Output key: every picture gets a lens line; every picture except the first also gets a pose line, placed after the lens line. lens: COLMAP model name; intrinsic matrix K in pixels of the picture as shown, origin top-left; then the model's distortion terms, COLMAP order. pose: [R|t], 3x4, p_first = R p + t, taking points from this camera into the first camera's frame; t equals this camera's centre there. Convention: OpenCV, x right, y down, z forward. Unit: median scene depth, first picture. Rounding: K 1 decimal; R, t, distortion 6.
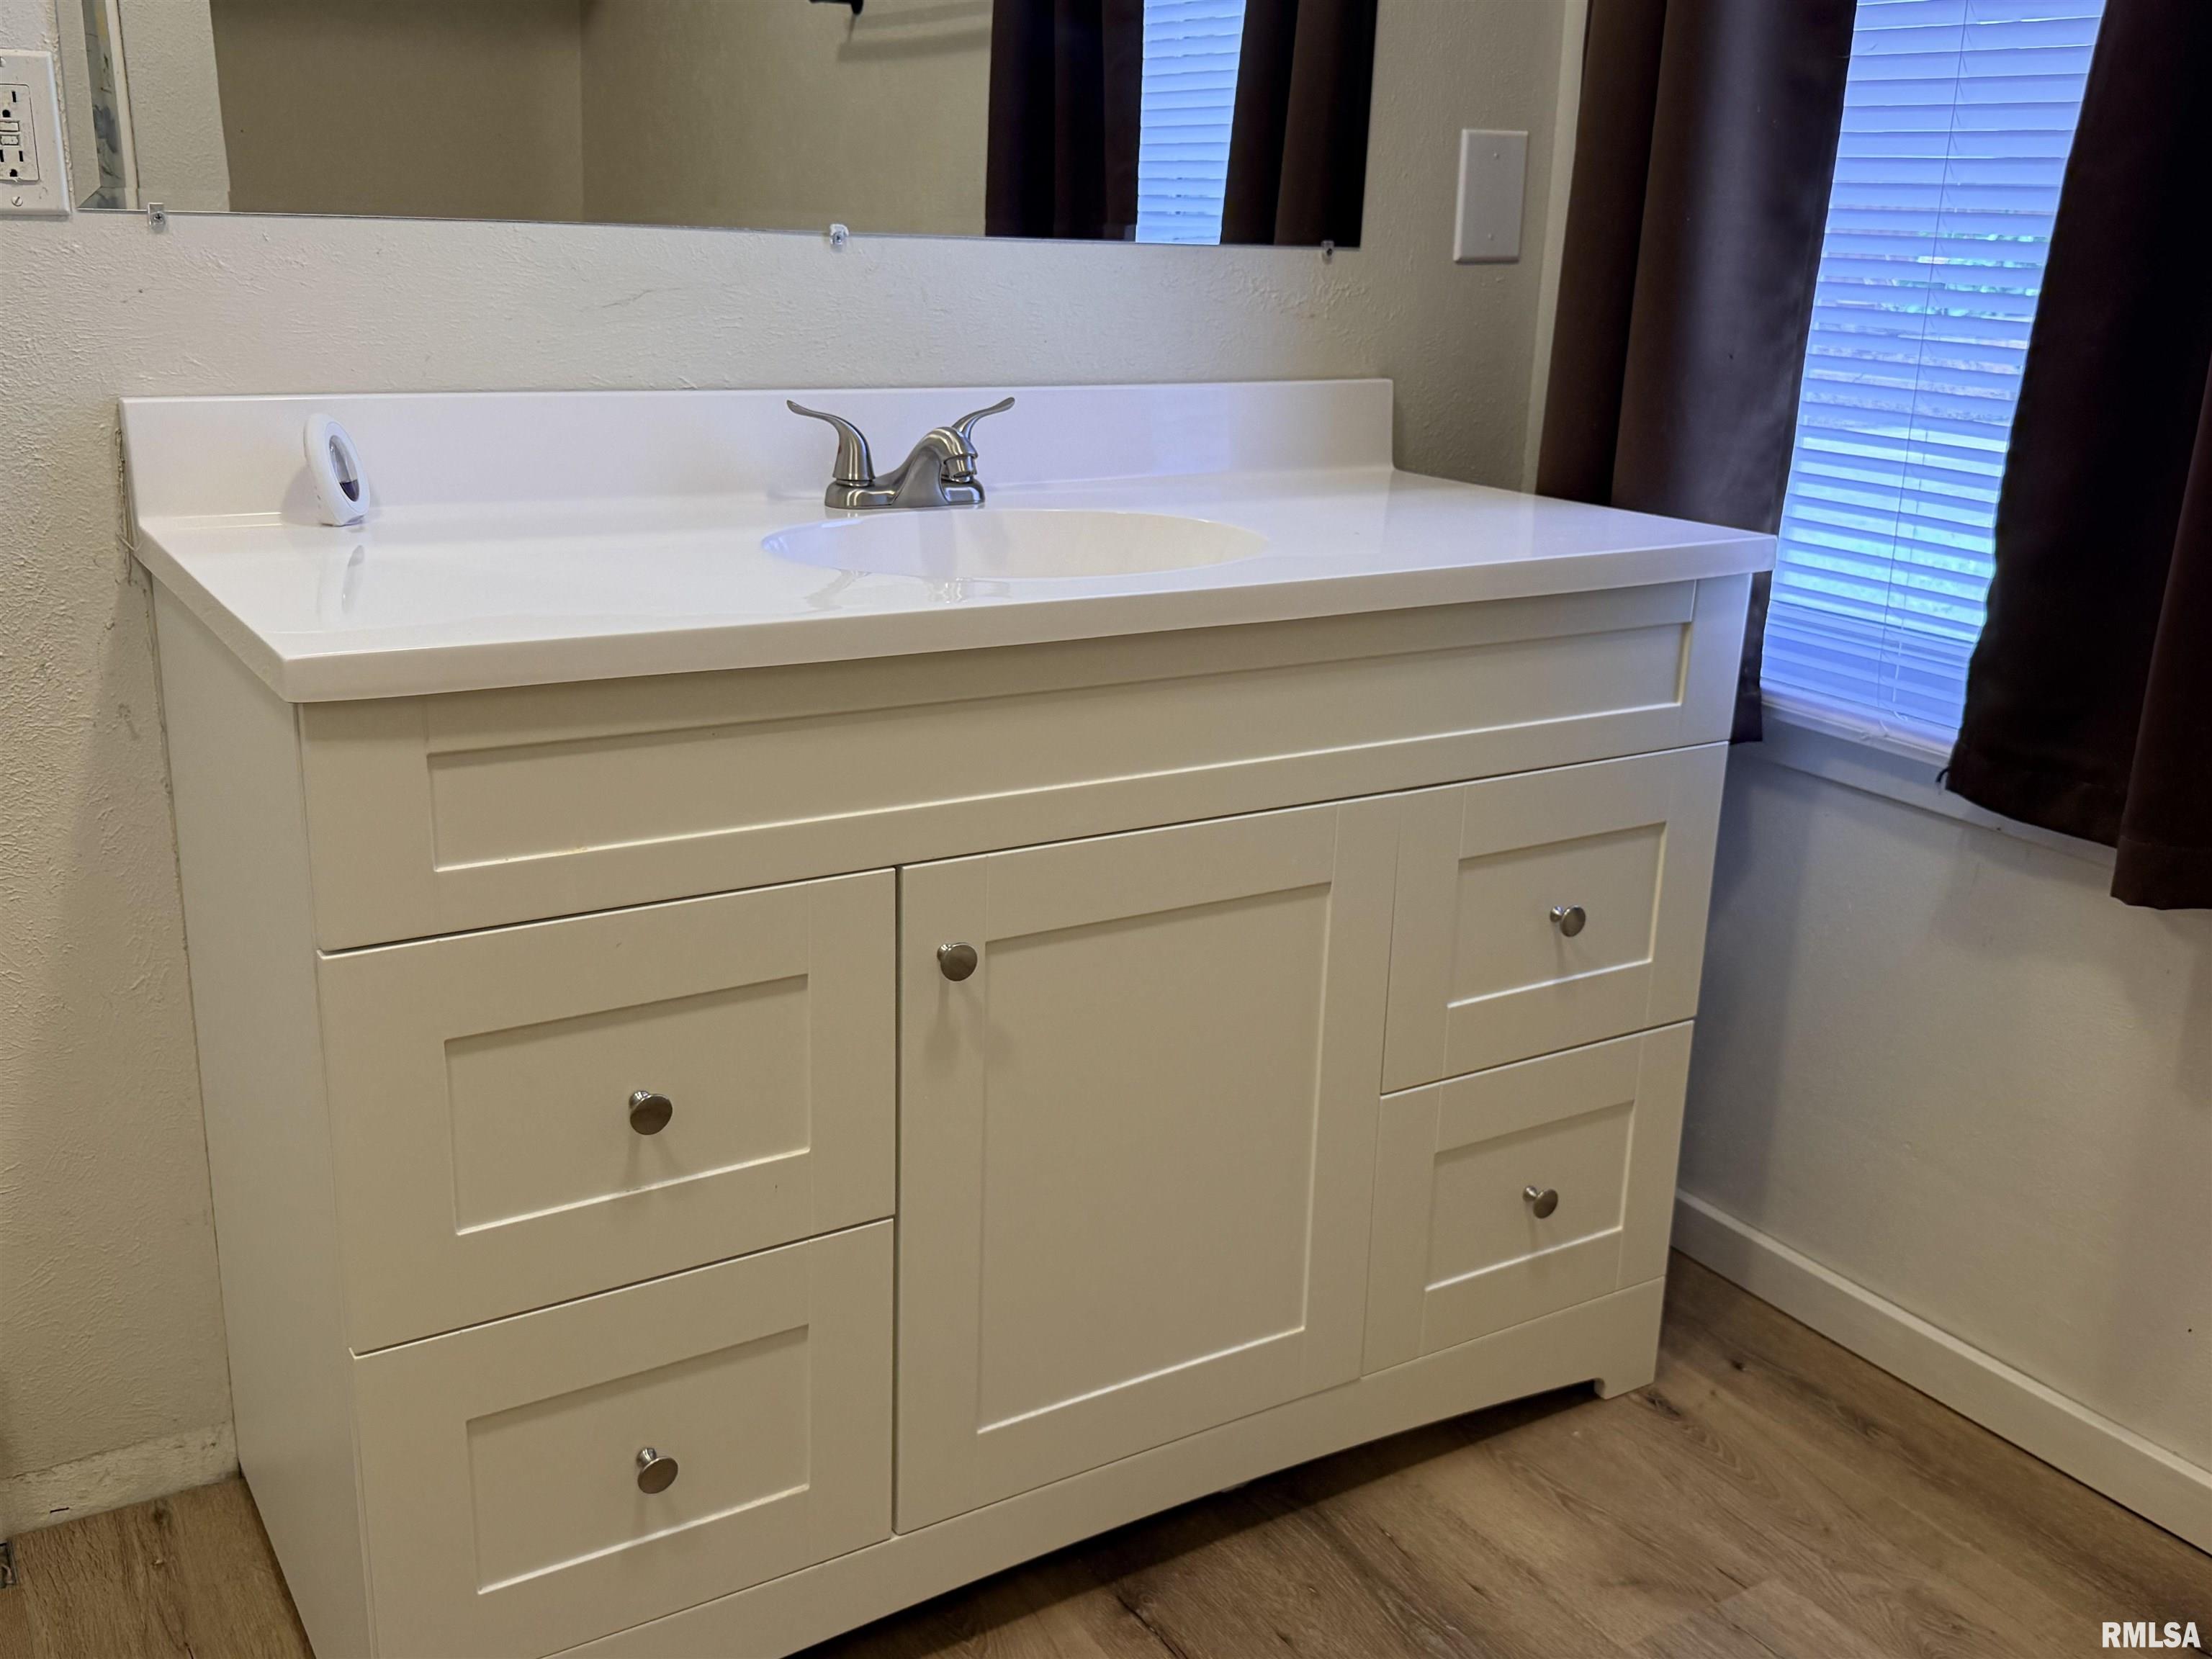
lens RADIAL K [[1993.4, 0, 1106.0], [0, 1993.4, 829.5], [0, 0, 1]] dist [0.060238, -0.168023]
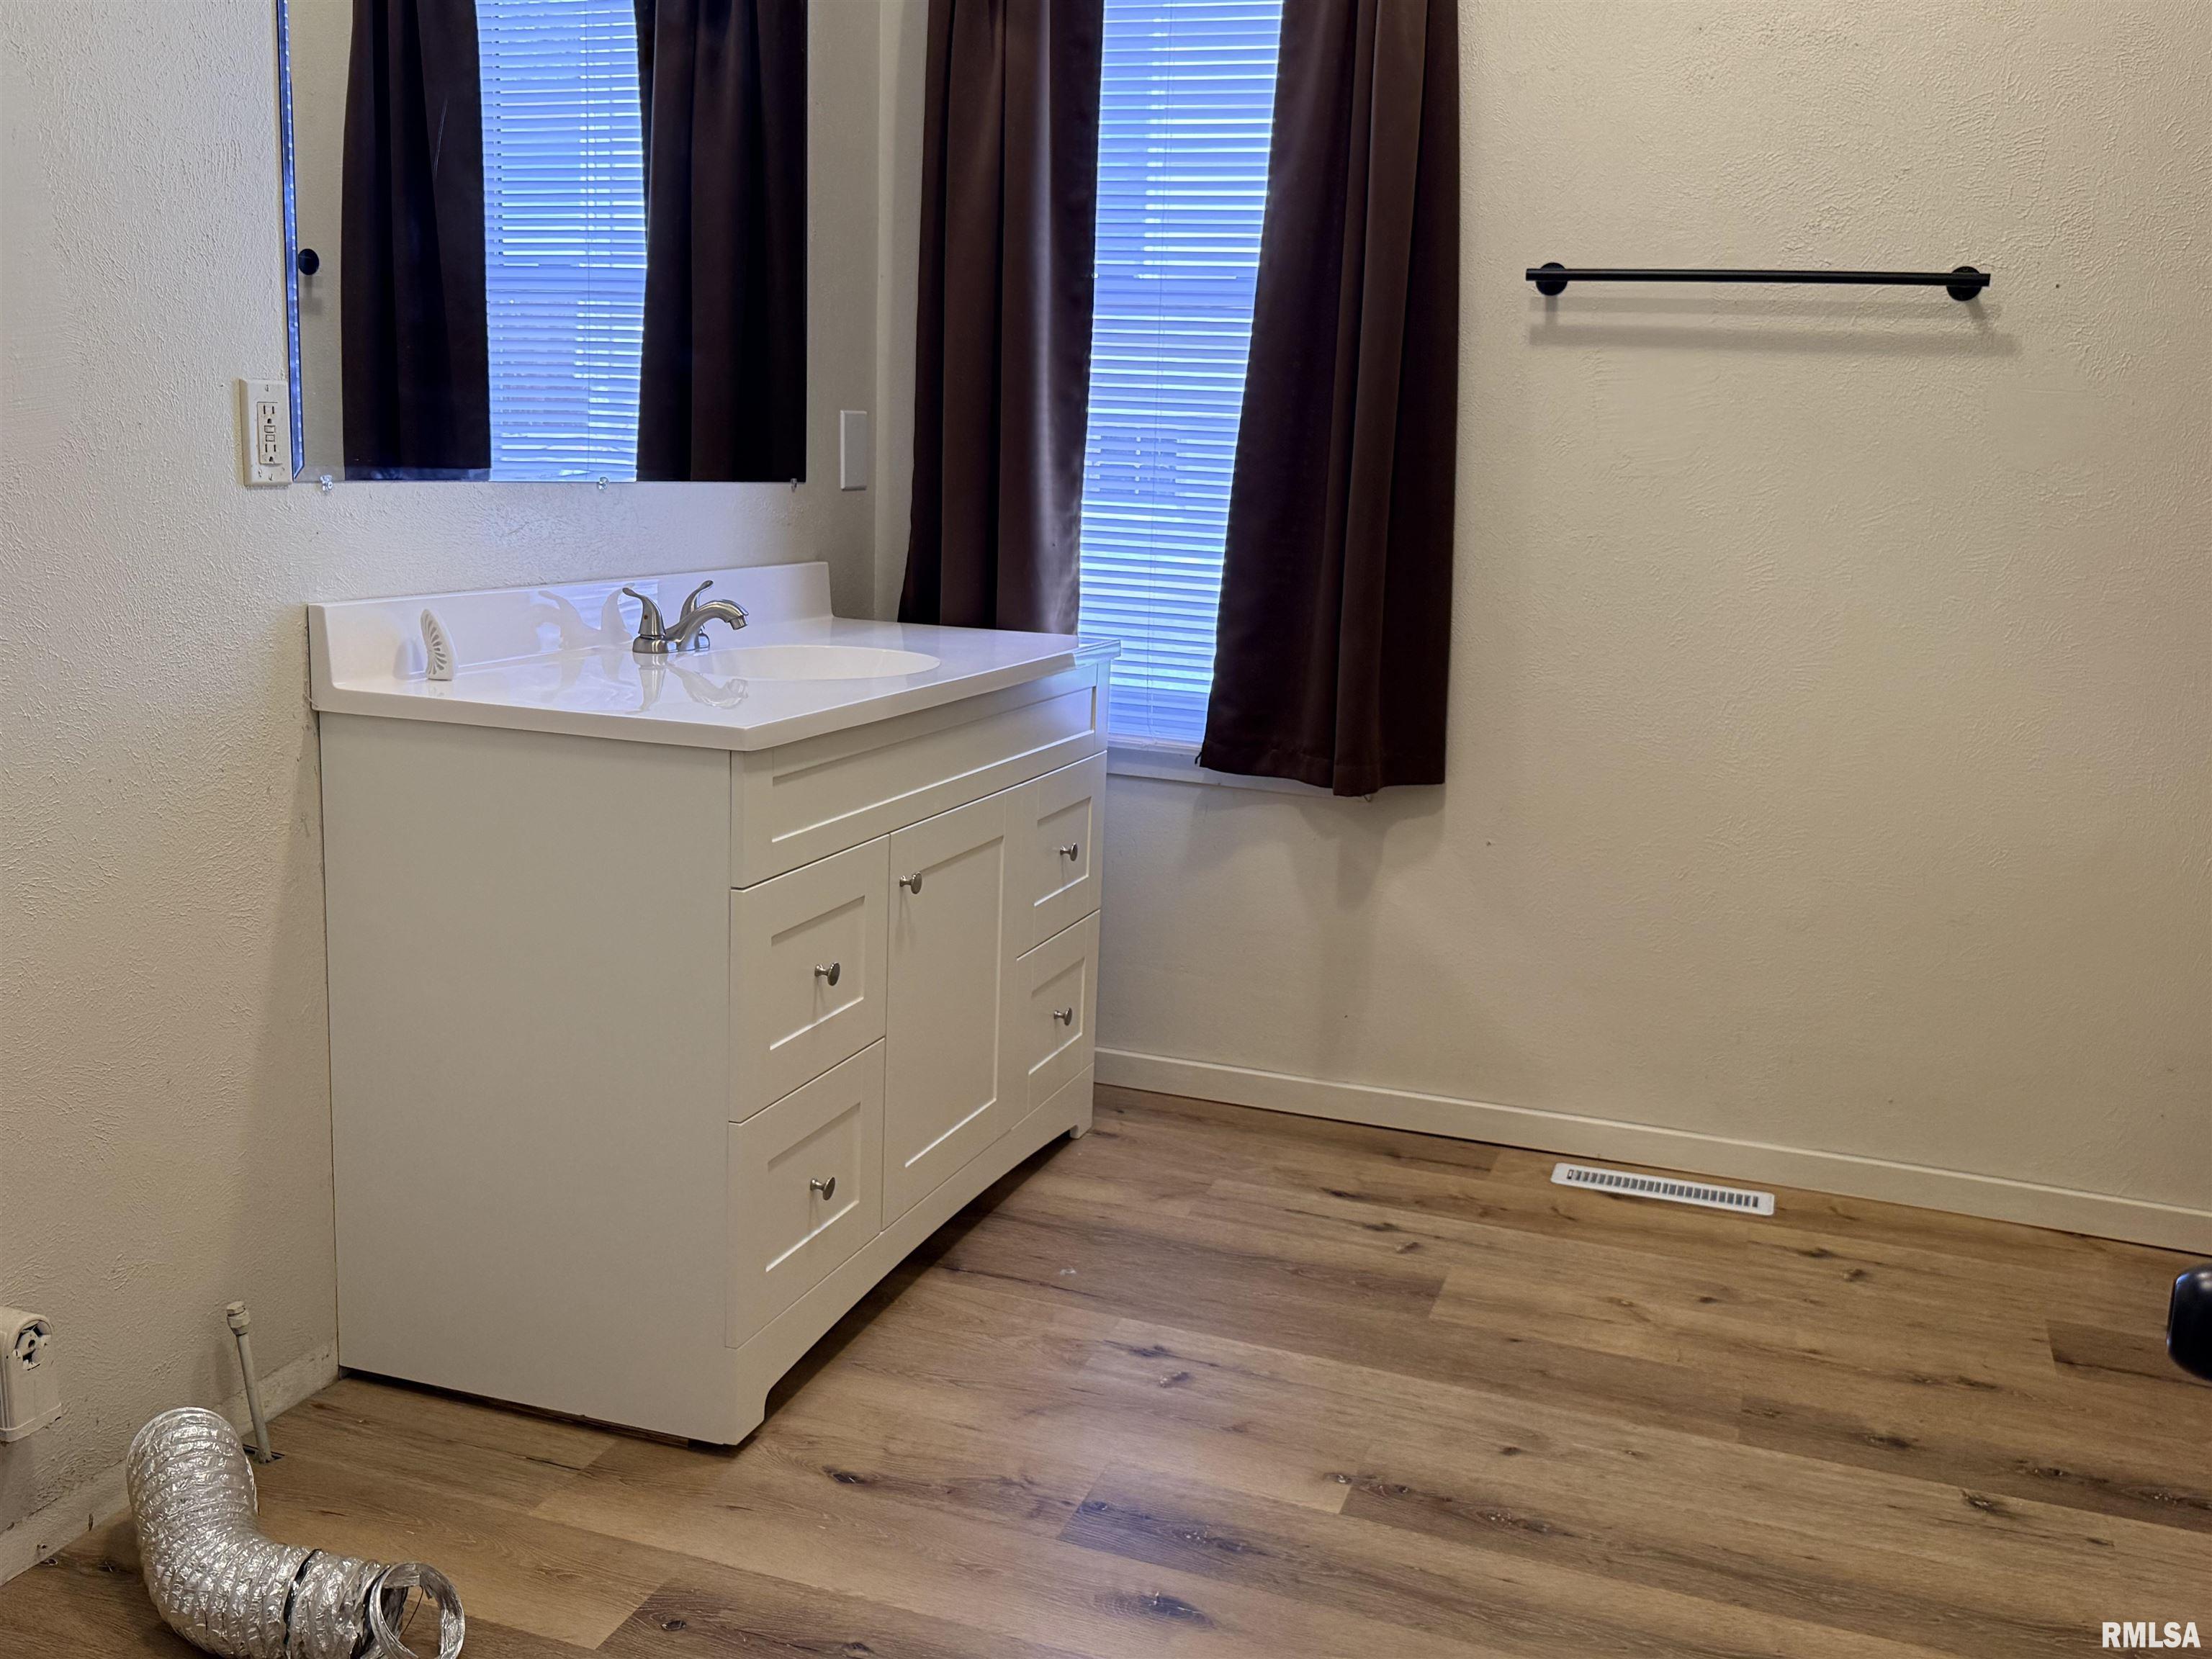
lens RADIAL K [[1956.6, 0, 1106.0], [0, 1956.6, 829.5], [0, 0, 1]] dist [0.001784, 0.001452]
pose [[0.776937, -0.109899, 0.619912, -0.823473], [0.156386, 0.987474, -0.020938, 0.064816], [-0.609846, 0.113213, 0.784392, -0.410804]]
